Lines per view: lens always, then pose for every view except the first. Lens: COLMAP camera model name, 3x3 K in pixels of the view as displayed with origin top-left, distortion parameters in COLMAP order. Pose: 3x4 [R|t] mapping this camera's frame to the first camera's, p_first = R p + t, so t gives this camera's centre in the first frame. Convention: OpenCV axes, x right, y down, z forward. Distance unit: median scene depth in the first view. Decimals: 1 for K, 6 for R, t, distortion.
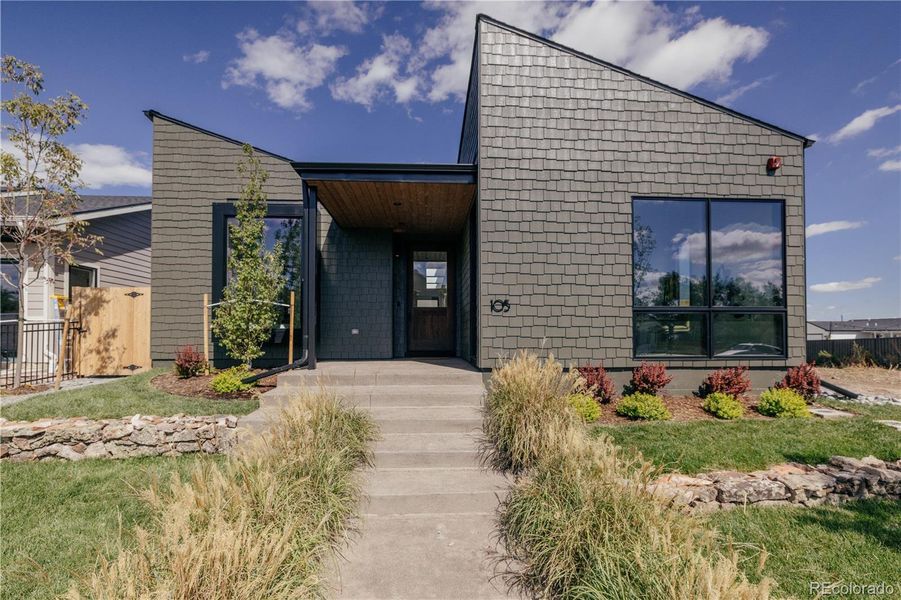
lens RADIAL K [[385.3, 0, 450.6], [0, 385.3, 326.9], [0, 0, 1]] dist [0.000254, 0.000090]
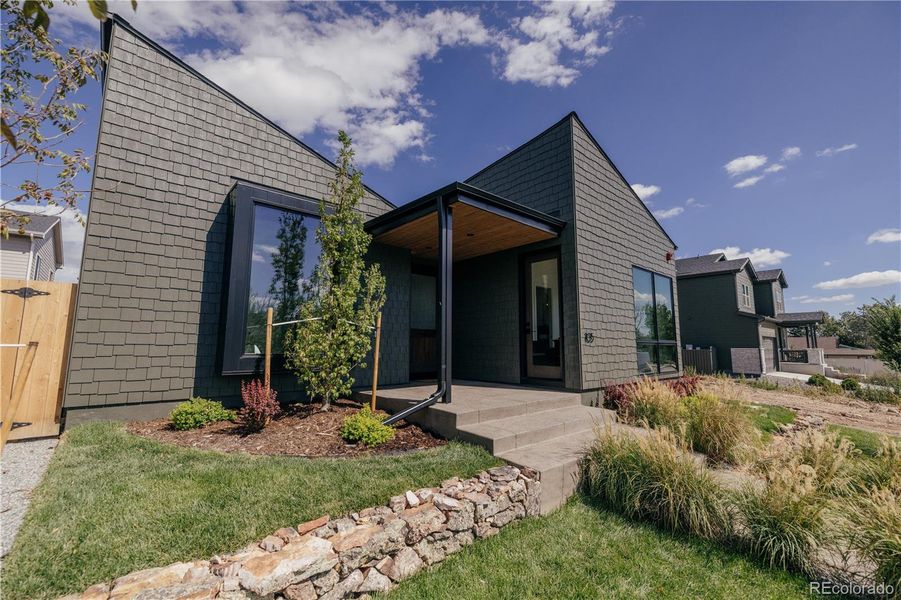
lens RADIAL K [[376.2, 0, 453.2], [0, 376.2, 297.1], [0, 0, 1]] dist [-0.001053, -0.000171]
pose [[0.773571, 0.087511, 0.627639, -0.947666], [-0.010842, 0.992102, -0.124964, -0.027250], [-0.633617, 0.089864, 0.768410, 0.318190]]
